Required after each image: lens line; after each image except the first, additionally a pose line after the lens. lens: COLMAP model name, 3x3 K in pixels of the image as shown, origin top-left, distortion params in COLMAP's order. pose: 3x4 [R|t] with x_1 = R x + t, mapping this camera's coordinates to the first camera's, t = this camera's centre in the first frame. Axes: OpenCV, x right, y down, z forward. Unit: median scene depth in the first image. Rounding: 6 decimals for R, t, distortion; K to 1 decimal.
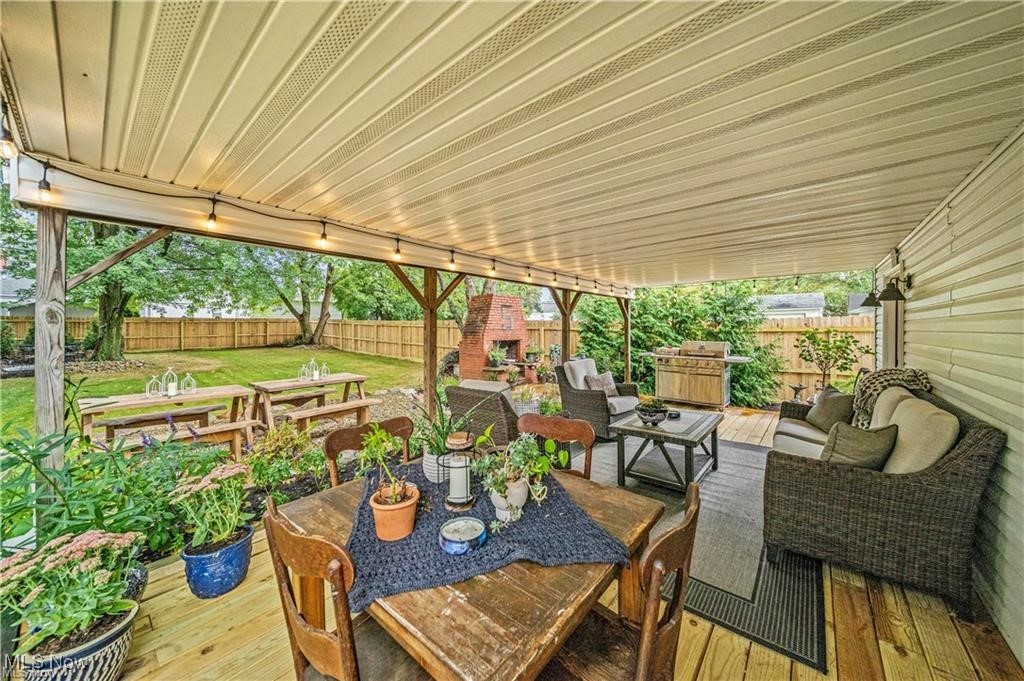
lens RADIAL K [[361.1, 0, 509.9], [0, 361.1, 335.1], [0, 0, 1]] dist [-0.000224, -0.000472]
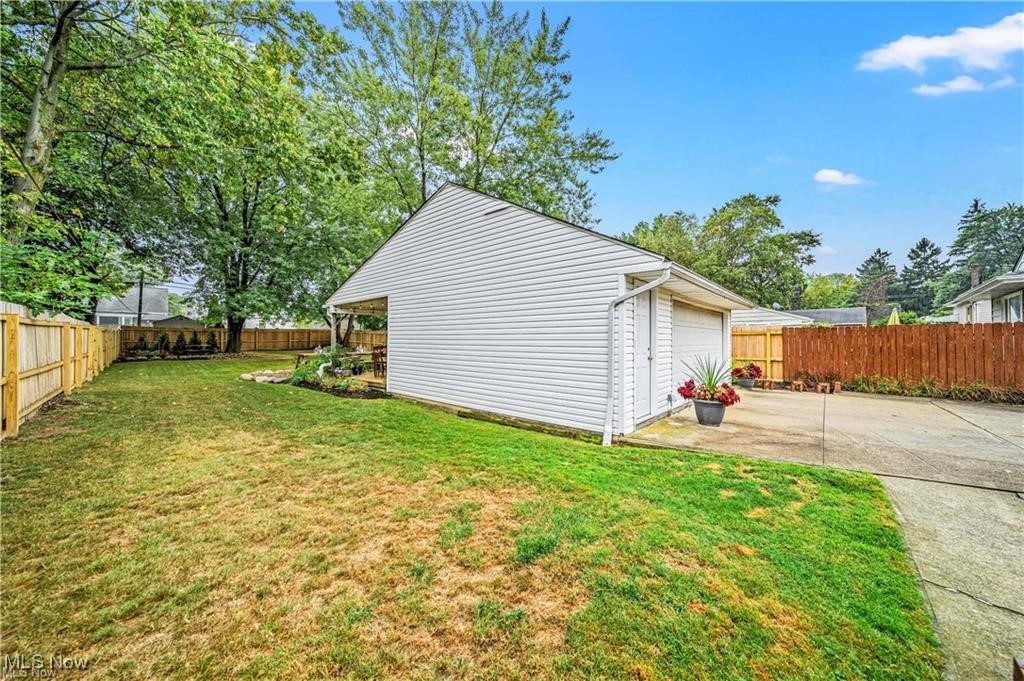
lens RADIAL K [[361.1, 0, 509.9], [0, 361.1, 335.1], [0, 0, 1]] dist [-0.000224, -0.000472]
pose [[0.999582, 0.004033, -0.028633, 0.177944], [-0.004924, 0.999503, -0.031133, 0.020220], [0.028494, 0.031261, 0.999105, -0.457927]]
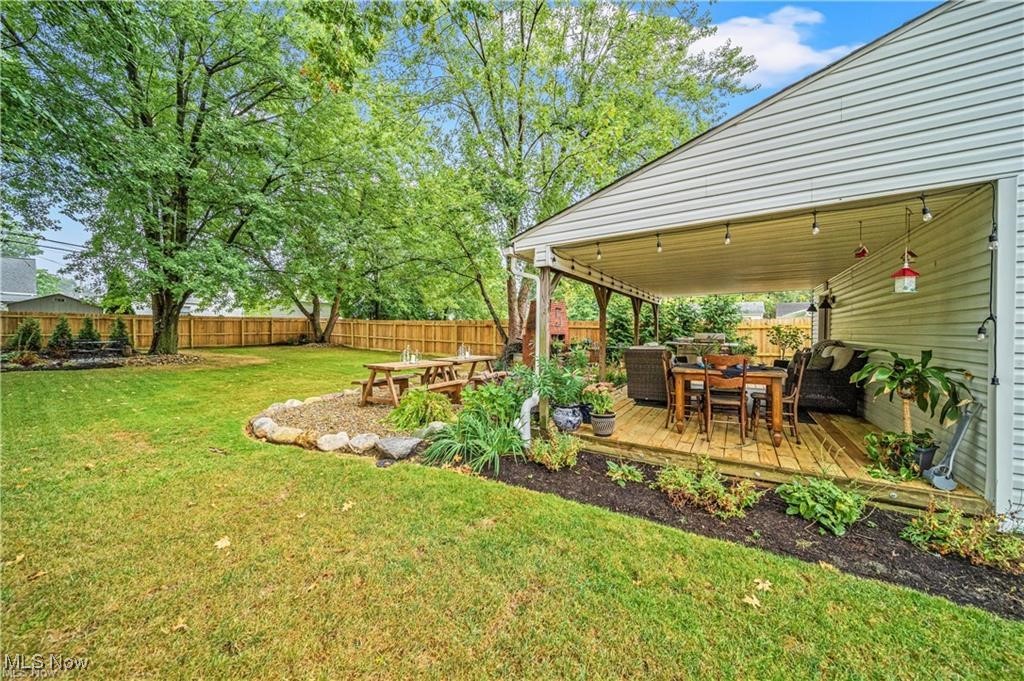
lens RADIAL K [[361.1, 0, 509.9], [0, 361.1, 335.1], [0, 0, 1]] dist [-0.000224, -0.000472]
pose [[0.991303, 0.004389, 0.131528, -0.155234], [-0.003186, 0.999951, -0.009360, 0.012783], [-0.131563, 0.008860, 0.991268, -0.124713]]
